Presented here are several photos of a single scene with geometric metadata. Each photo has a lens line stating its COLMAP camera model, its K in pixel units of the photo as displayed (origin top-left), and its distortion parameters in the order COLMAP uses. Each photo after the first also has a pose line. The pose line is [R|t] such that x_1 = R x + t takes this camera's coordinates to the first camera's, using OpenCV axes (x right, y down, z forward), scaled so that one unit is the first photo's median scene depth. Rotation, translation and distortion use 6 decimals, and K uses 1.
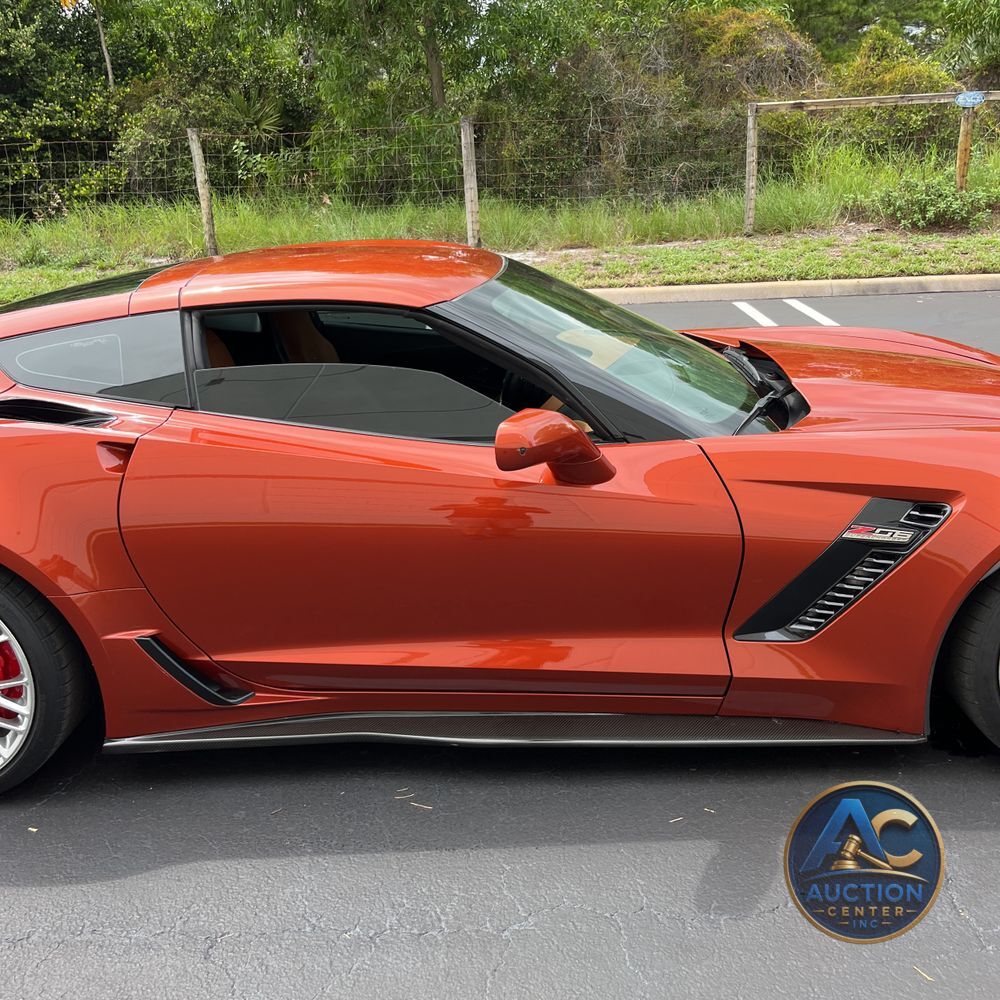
lens RADIAL K [[1023.4, 0, 508.4], [0, 1023.4, 488.4], [0, 0, 1]] dist [0.010255, 0.025057]
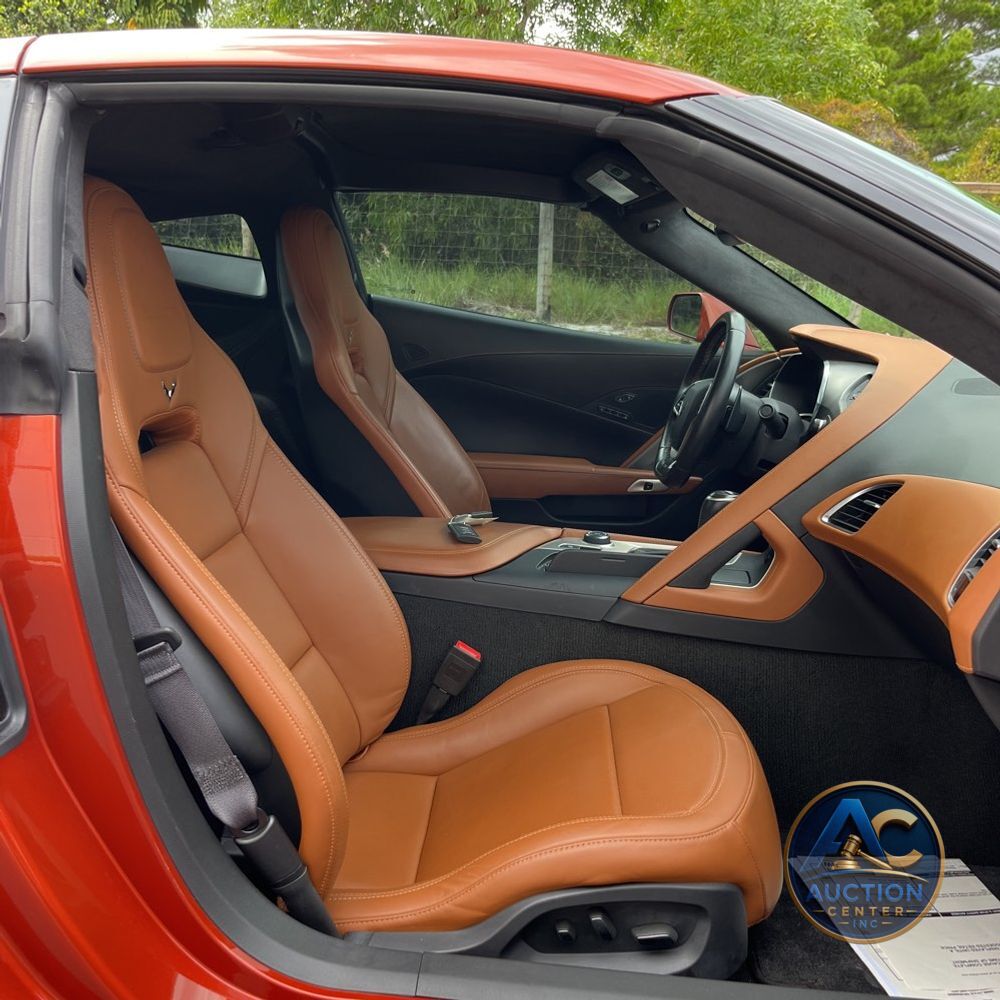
lens RADIAL K [[1016.7, 0, 491.5], [0, 1016.7, 498.7], [0, 0, 1]] dist [0.040261, -0.067159]
pose [[0.994675, 0.093411, -0.043554, -0.024203], [-0.096801, 0.991785, -0.083620, -0.000478], [0.035385, 0.087391, 0.995545, 0.136817]]
